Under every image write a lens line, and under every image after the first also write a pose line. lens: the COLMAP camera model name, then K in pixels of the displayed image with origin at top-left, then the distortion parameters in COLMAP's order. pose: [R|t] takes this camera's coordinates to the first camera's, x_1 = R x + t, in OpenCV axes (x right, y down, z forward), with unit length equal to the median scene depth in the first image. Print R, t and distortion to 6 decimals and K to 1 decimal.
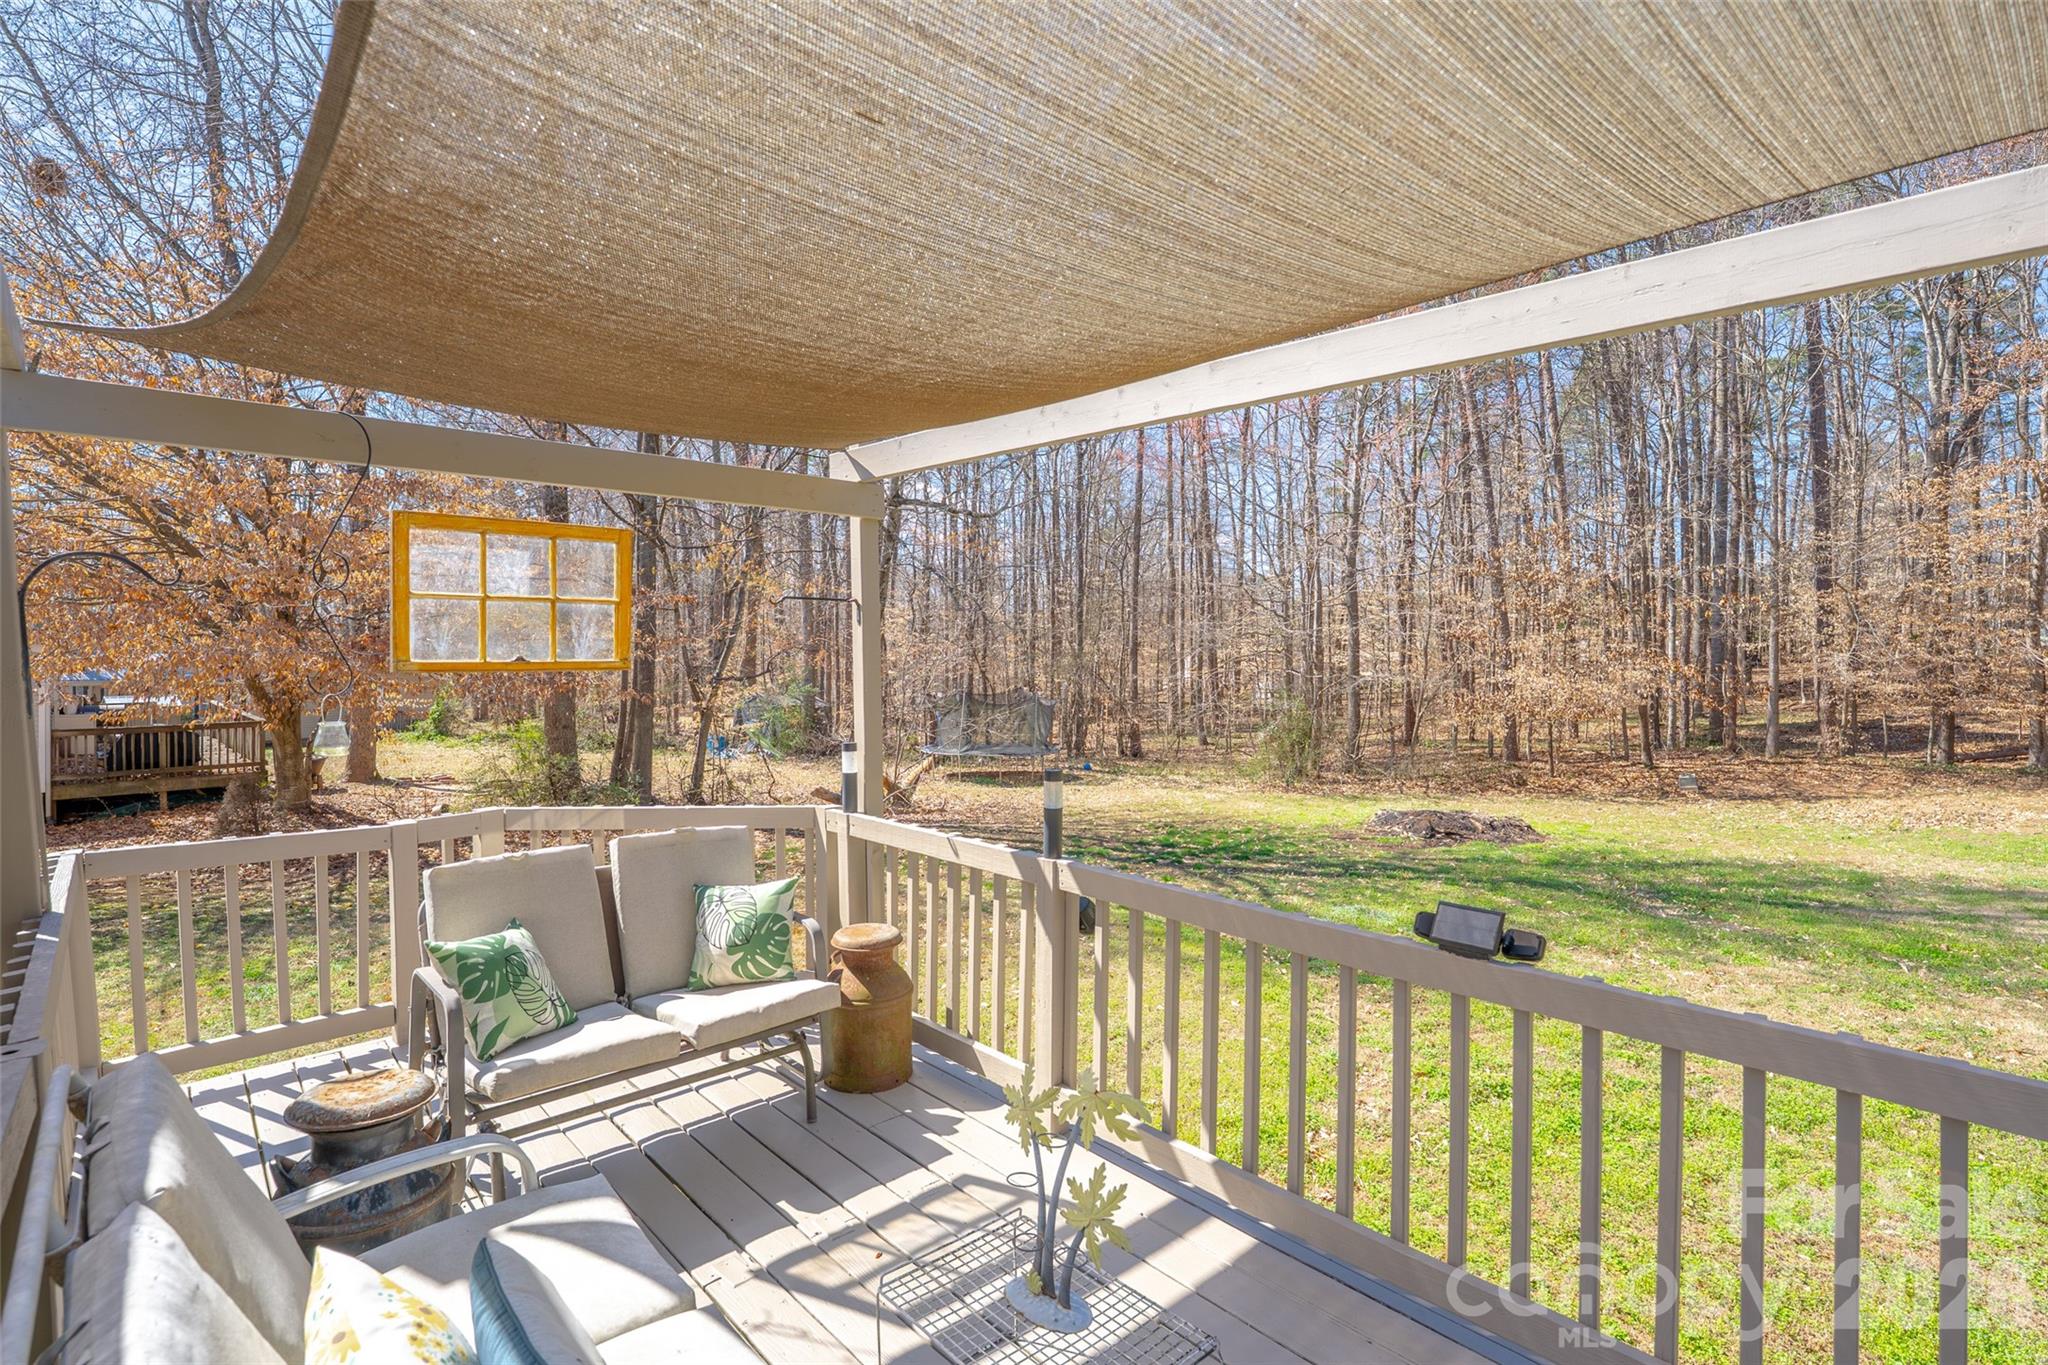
lens RADIAL K [[952.6, 0, 1017.6], [0, 952.6, 675.2], [0, 0, 1]] dist [-0.012966, -0.000092]
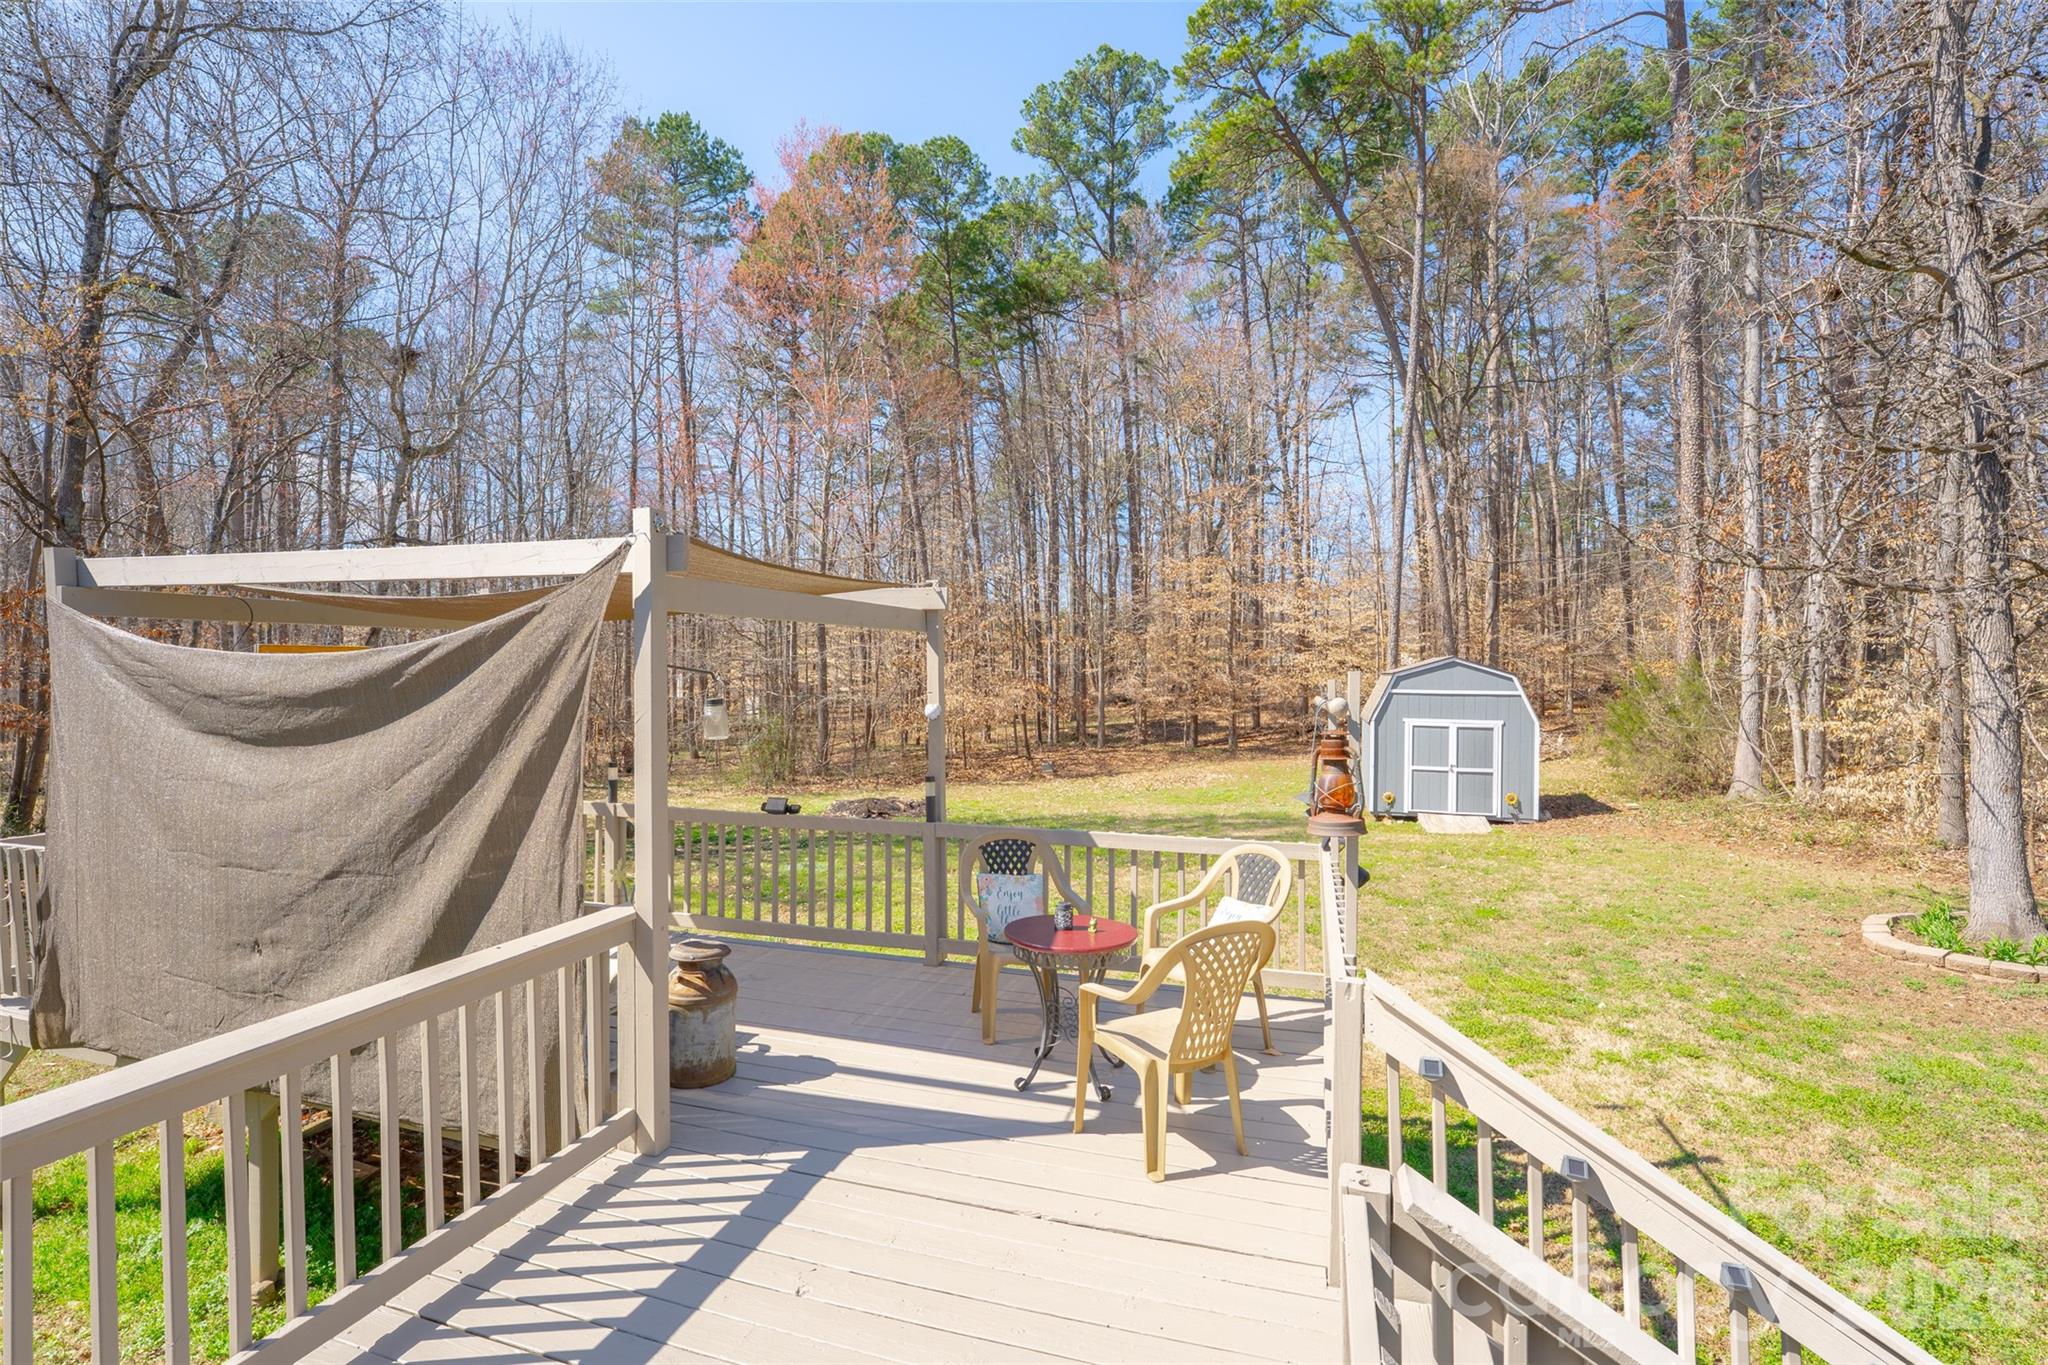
lens RADIAL K [[952.6, 0, 1019.5], [0, 952.6, 680.8], [0, 0, 1]] dist [-0.012966, -0.000092]
pose [[0.868131, -0.006571, 0.496292, -0.033910], [0.010241, 0.999937, -0.004675, -0.010157], [-0.496230, 0.009141, 0.868143, -0.196873]]
